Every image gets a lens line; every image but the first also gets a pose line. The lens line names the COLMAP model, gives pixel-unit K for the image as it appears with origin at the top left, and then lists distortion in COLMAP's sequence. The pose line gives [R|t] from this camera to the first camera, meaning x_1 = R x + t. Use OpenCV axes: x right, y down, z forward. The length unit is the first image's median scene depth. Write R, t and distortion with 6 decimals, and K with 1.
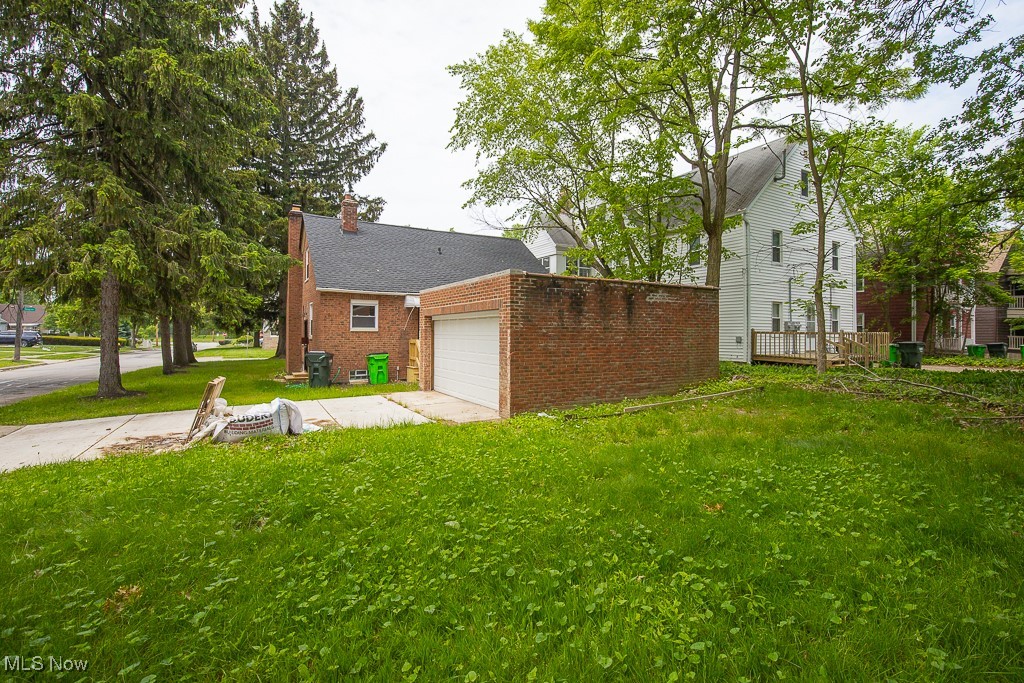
lens RADIAL K [[470.5, 0, 511.1], [0, 470.5, 338.0], [0, 0, 1]] dist [-0.012422, 0.003615]
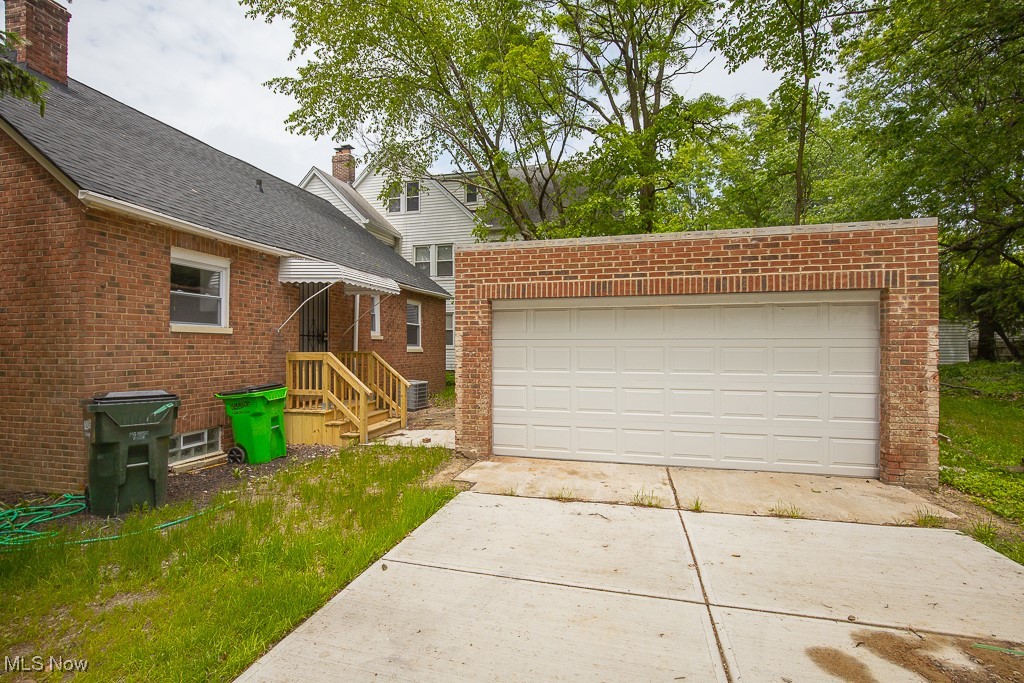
lens RADIAL K [[470.5, 0, 511.4], [0, 470.5, 340.7], [0, 0, 1]] dist [-0.012422, 0.003615]
pose [[0.691612, 0.006807, 0.722238, -0.410582], [0.010153, 0.999765, -0.019145, 0.002607], [-0.722198, 0.020574, 0.691380, 0.535223]]
